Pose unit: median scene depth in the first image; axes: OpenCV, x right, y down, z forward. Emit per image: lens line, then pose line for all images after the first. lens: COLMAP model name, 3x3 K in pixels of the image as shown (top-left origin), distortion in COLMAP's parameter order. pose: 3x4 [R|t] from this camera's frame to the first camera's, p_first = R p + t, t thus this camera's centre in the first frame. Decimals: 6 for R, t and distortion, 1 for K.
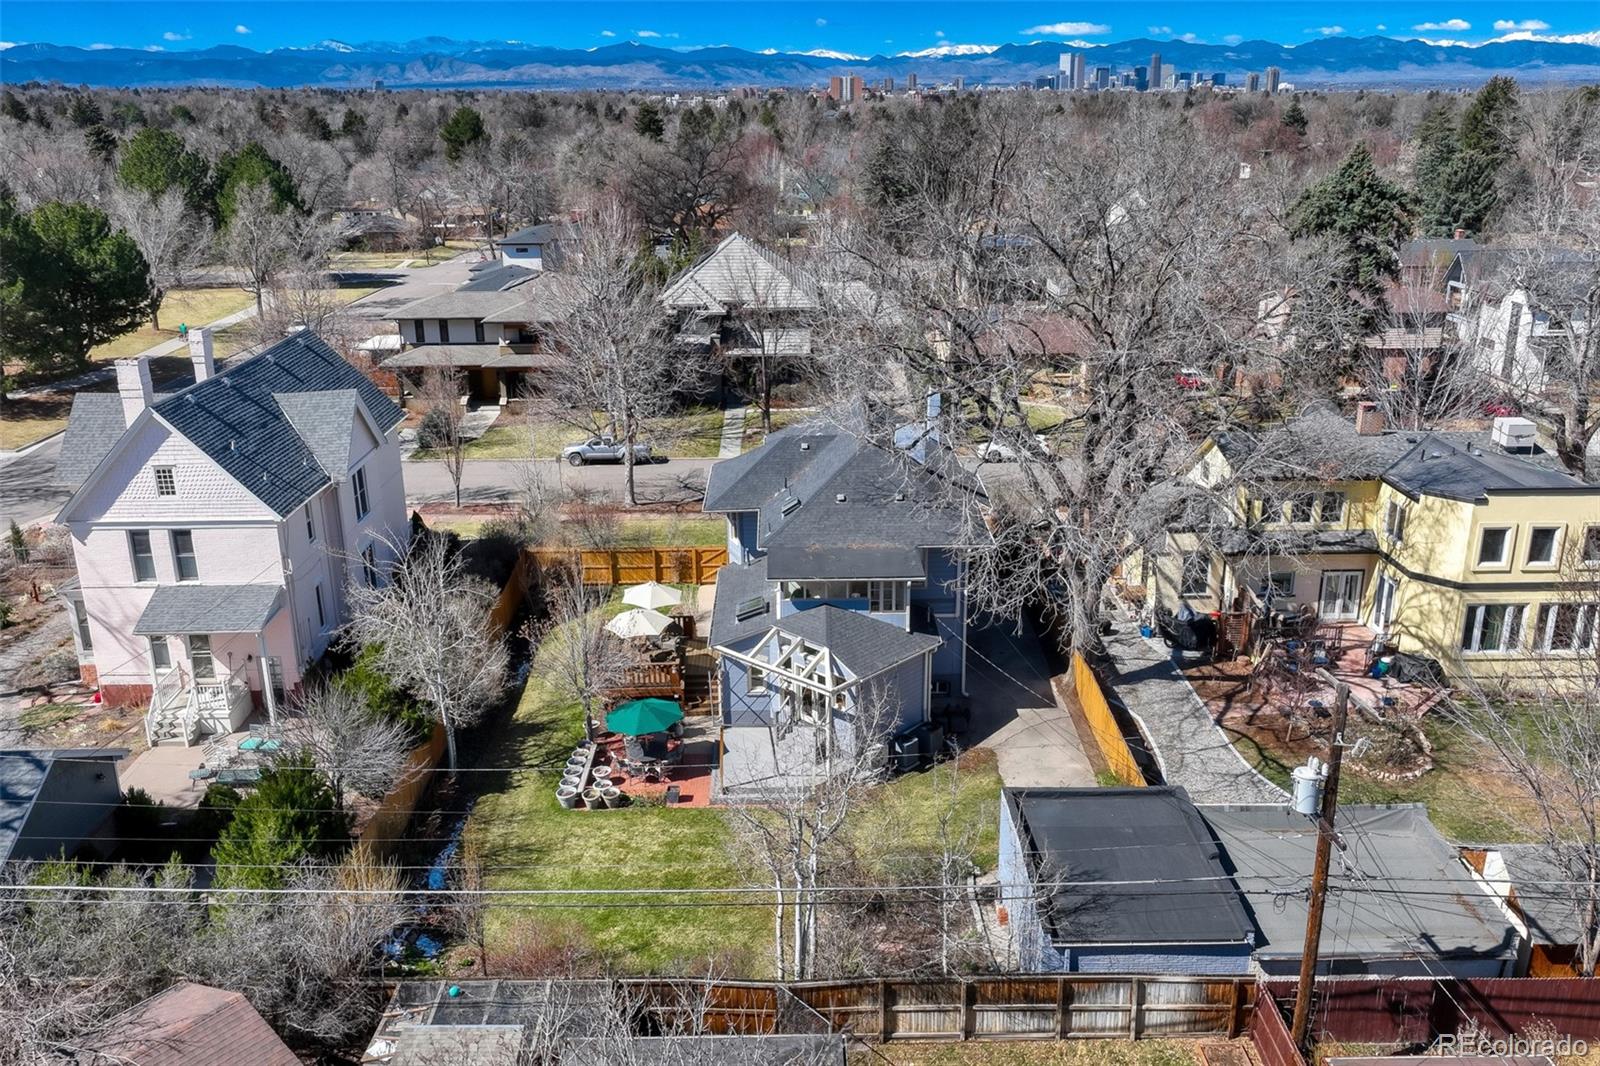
lens RADIAL K [[1344.3, 0, 796.9], [0, 1344.3, 536.6], [0, 0, 1]] dist [0.001023, -0.006124]
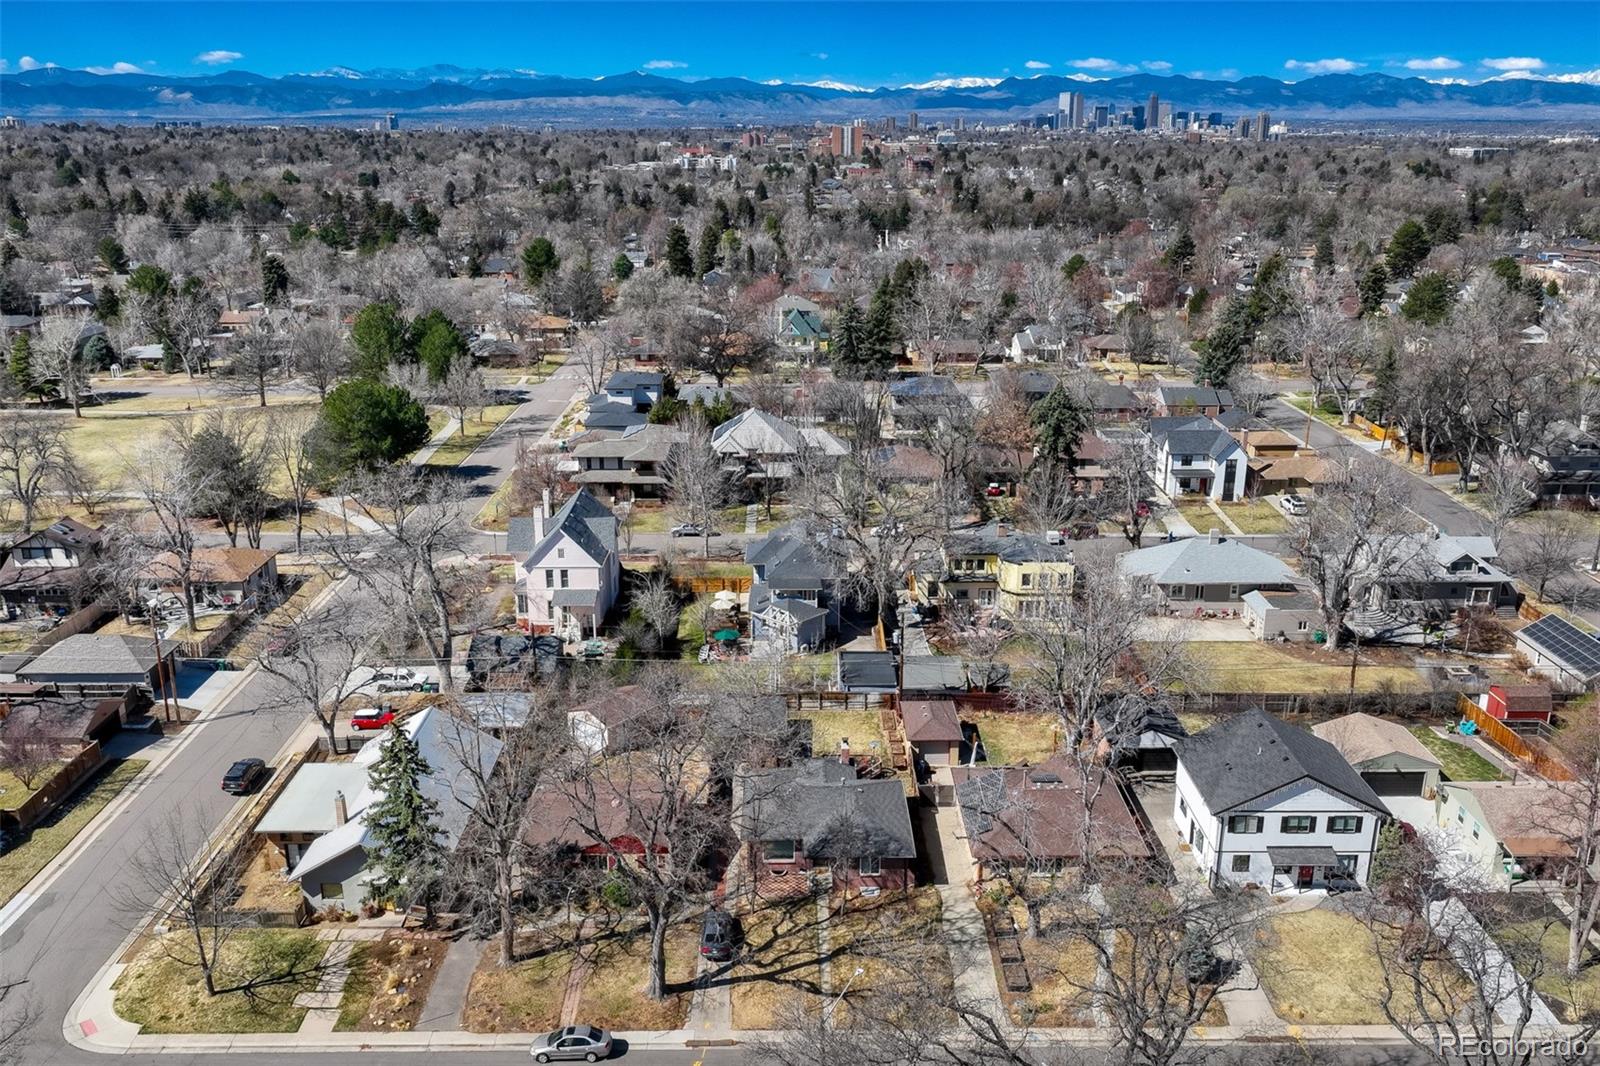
lens RADIAL K [[1344.3, 0, 801.9], [0, 1344.3, 532.2], [0, 0, 1]] dist [0.001023, -0.006124]
pose [[0.999948, 0.009716, 0.003039, 0.031977], [-0.009643, 0.999683, -0.023249, -0.018883], [-0.003264, 0.023219, 0.999725, -1.514868]]
